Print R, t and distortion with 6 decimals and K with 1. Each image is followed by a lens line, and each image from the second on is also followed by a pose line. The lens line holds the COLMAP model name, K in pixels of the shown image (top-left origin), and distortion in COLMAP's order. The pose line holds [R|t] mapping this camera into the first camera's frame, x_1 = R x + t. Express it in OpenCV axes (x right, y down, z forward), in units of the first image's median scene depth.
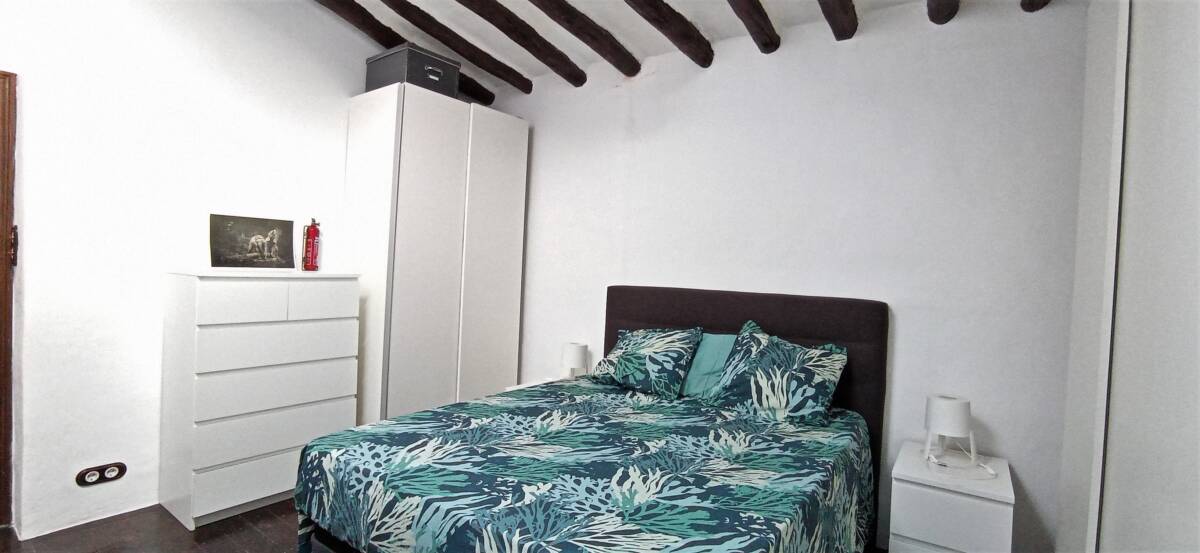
lens RADIAL K [[546.1, 0, 601.7], [0, 546.1, 268.3], [0, 0, 1]] dist [-0.051276, 0.033693]
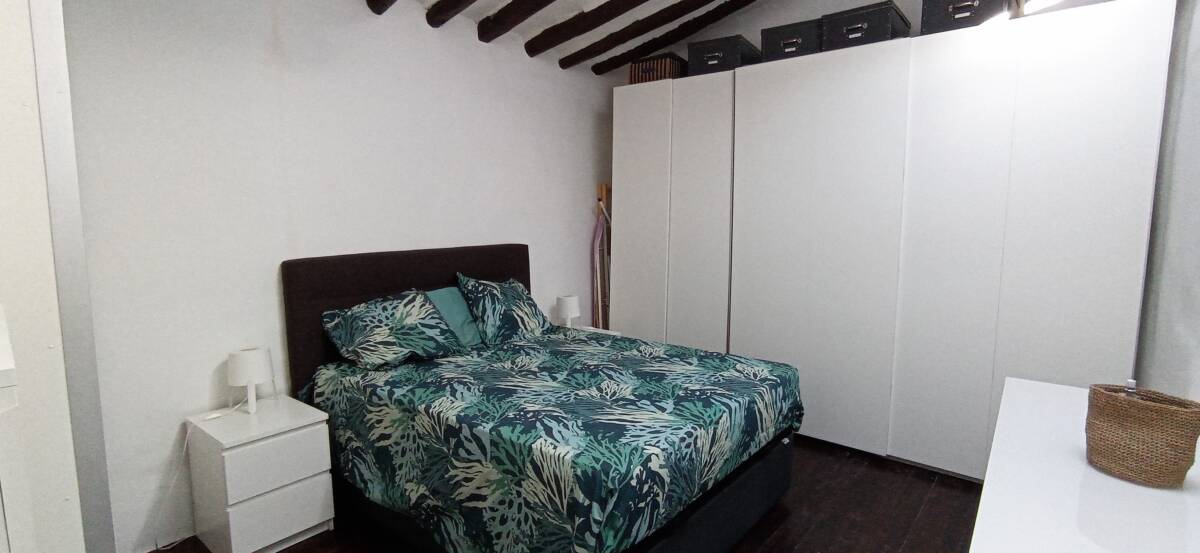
lens RADIAL K [[546.7, 0, 600.4], [0, 546.7, 269.1], [0, 0, 1]] dist [-0.047328, 0.028583]
pose [[0.088890, -0.139280, 0.986255, -1.100506], [0.020487, 0.990221, 0.137994, -0.082928], [-0.995831, 0.007939, 0.090874, 0.788219]]
